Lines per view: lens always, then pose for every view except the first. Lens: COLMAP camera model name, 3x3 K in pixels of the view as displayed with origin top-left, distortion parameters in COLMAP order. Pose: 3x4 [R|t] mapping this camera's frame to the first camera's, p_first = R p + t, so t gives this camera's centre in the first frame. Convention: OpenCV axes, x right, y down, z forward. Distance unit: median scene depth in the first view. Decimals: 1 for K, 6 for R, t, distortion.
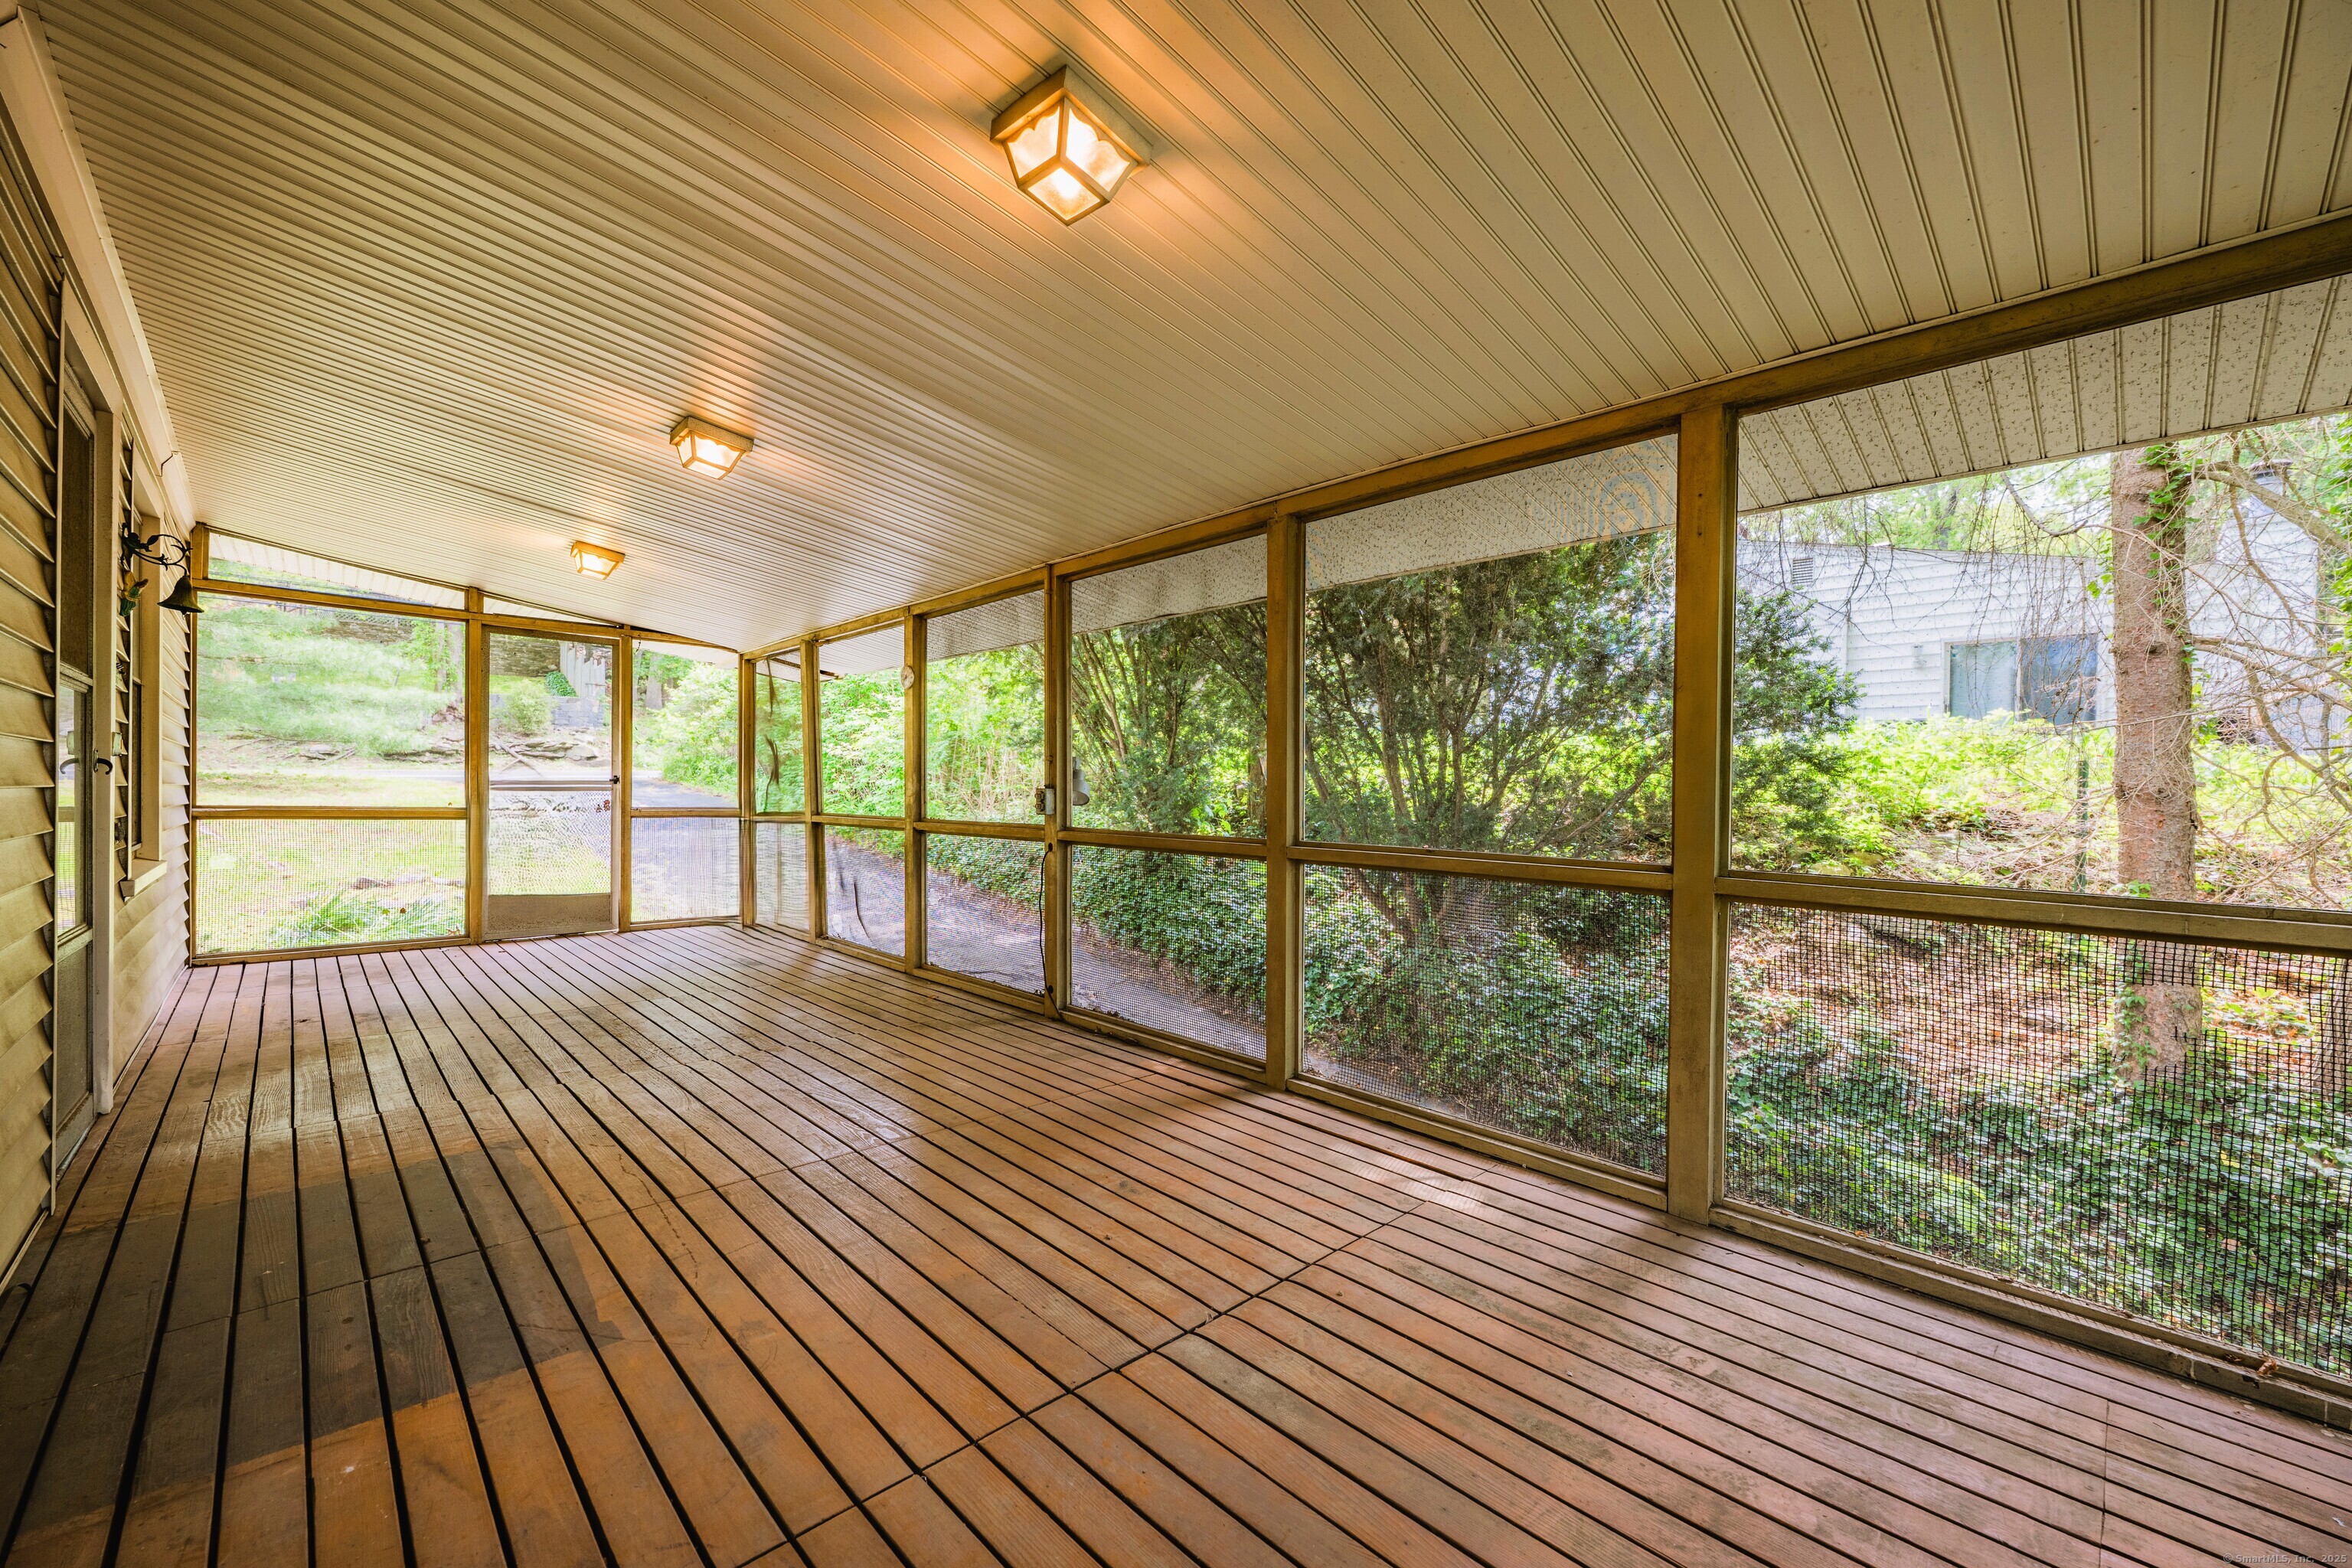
lens RADIAL K [[937.8, 0, 1212.0], [0, 937.8, 767.7], [0, 0, 1]] dist [-0.000310, 0.000033]
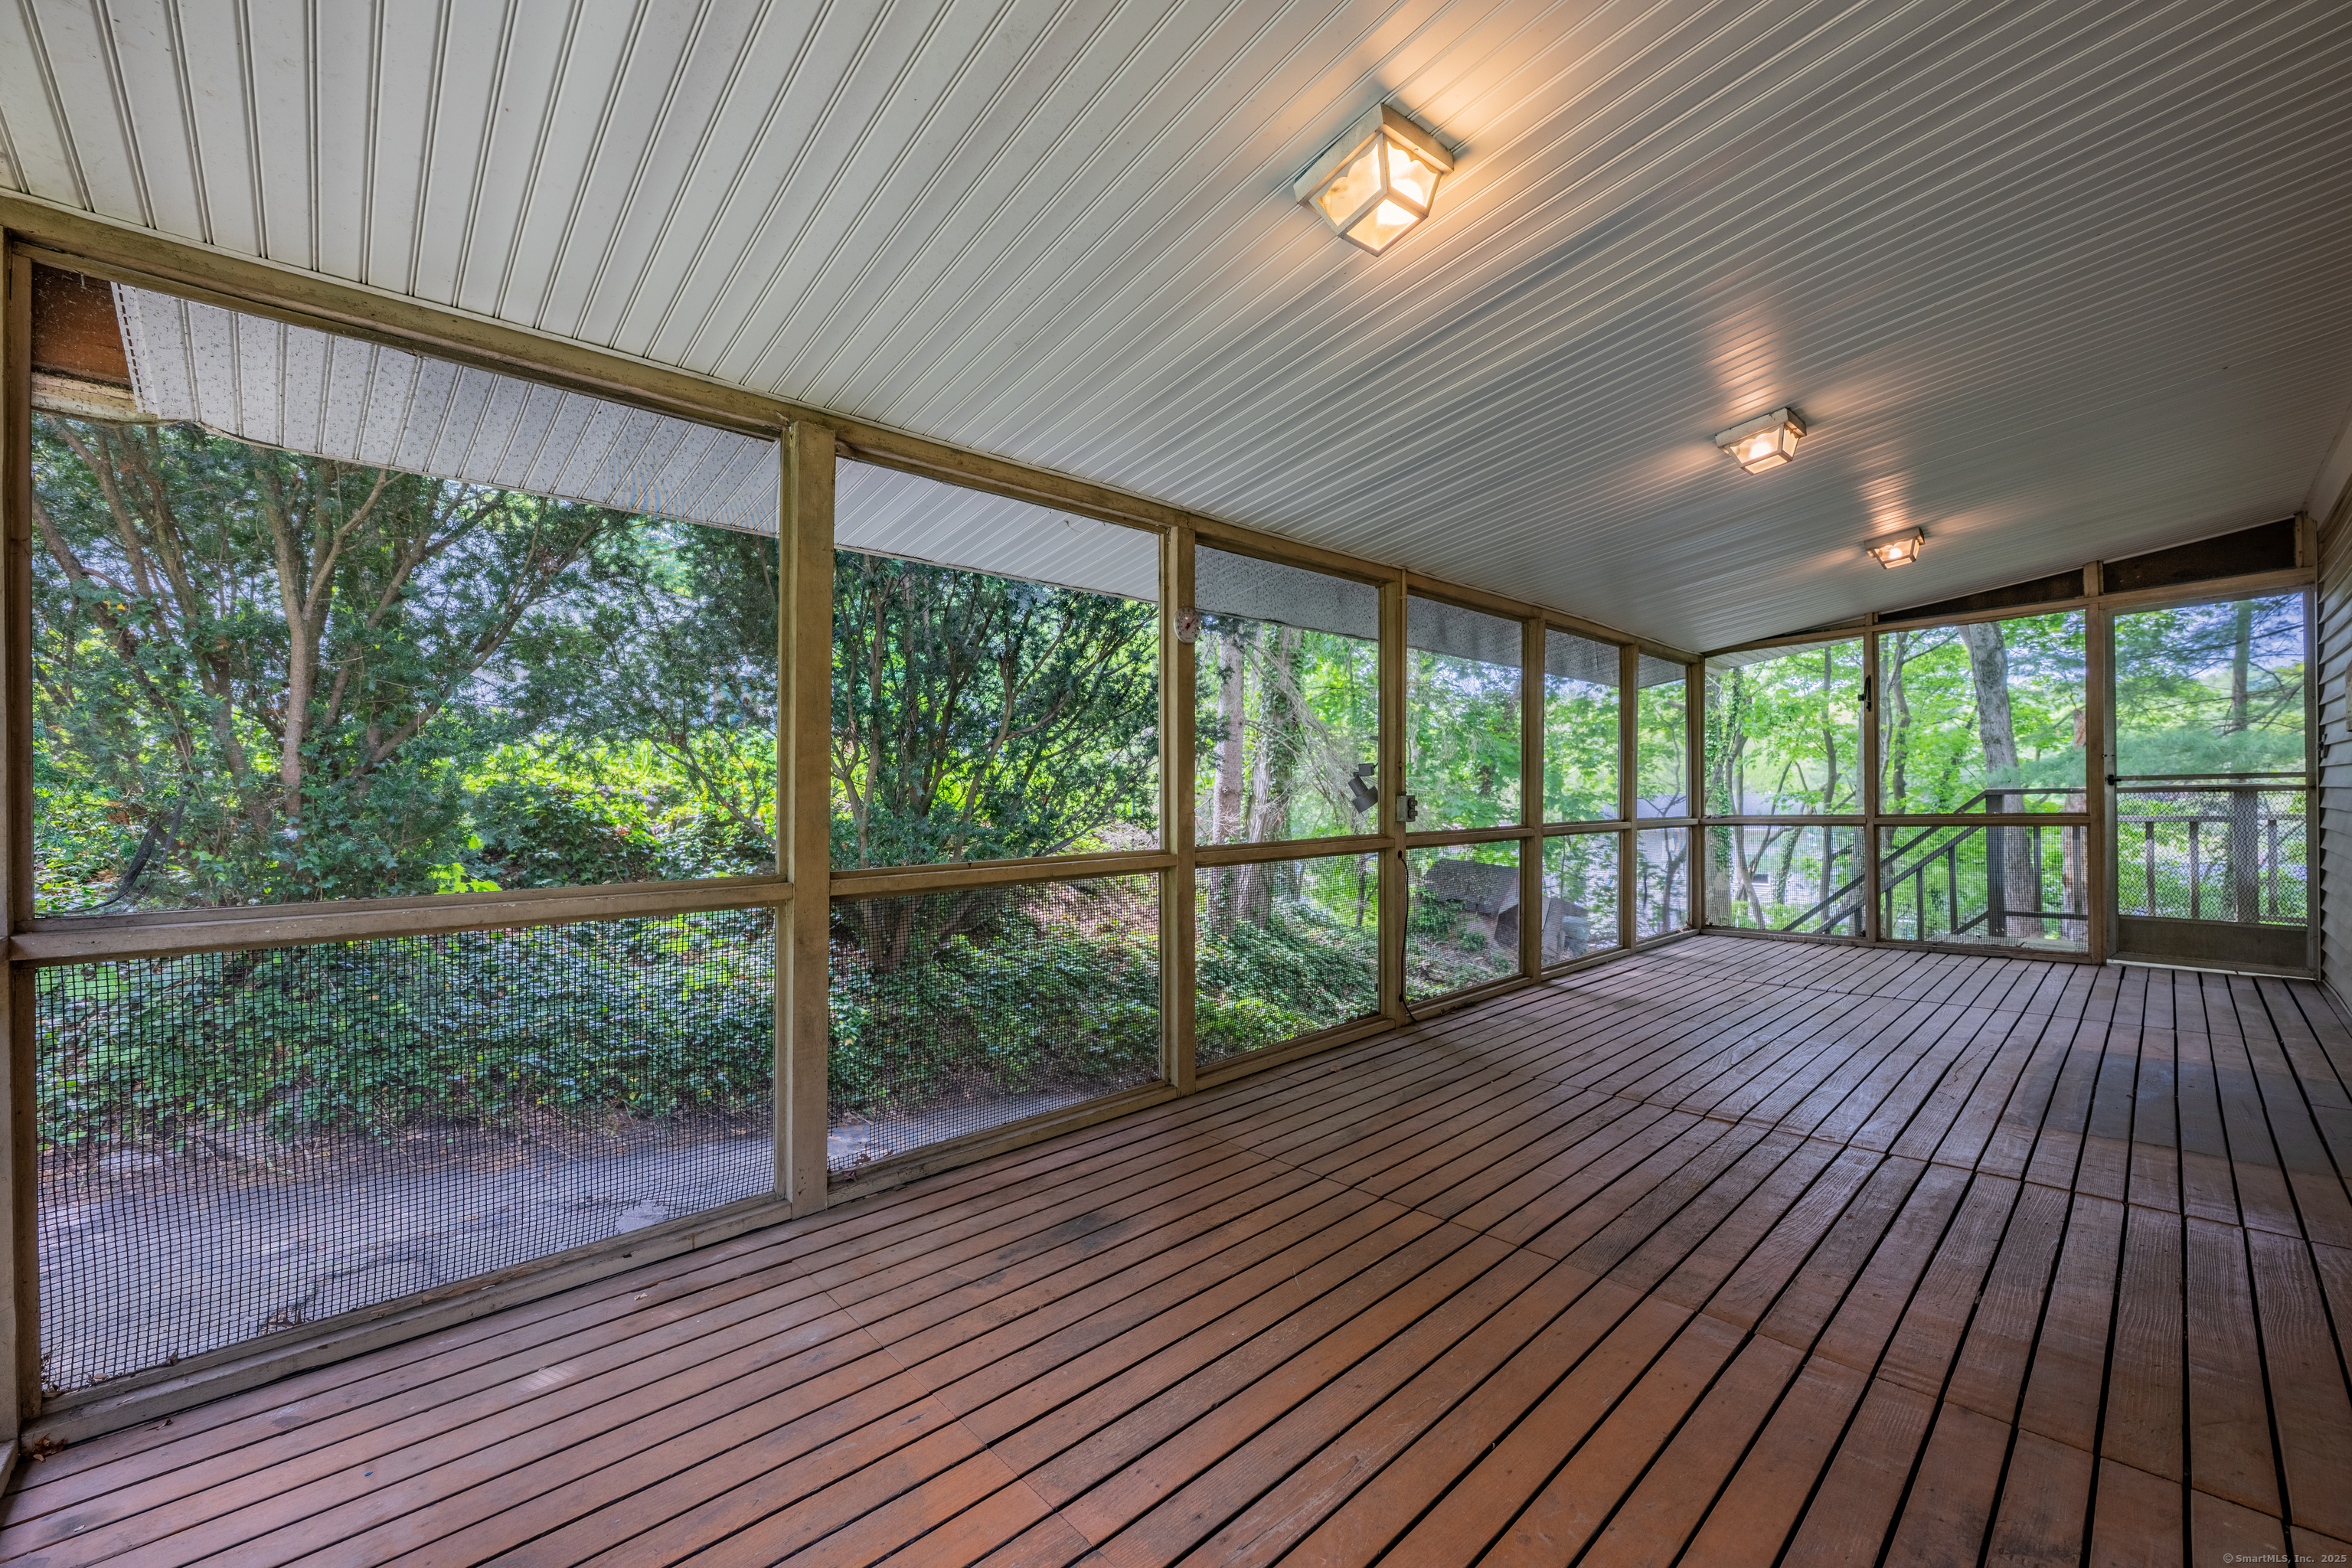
lens RADIAL K [[960.2, 0, 1176.0], [0, 960.2, 784.0], [0, 0, 1]] dist [0.033717, 0.000037]
pose [[0.015543, -0.002975, 0.999875, -1.229304], [-0.008130, 0.999962, 0.003101, 0.008506], [-0.999846, -0.008177, 0.015518, 1.263171]]
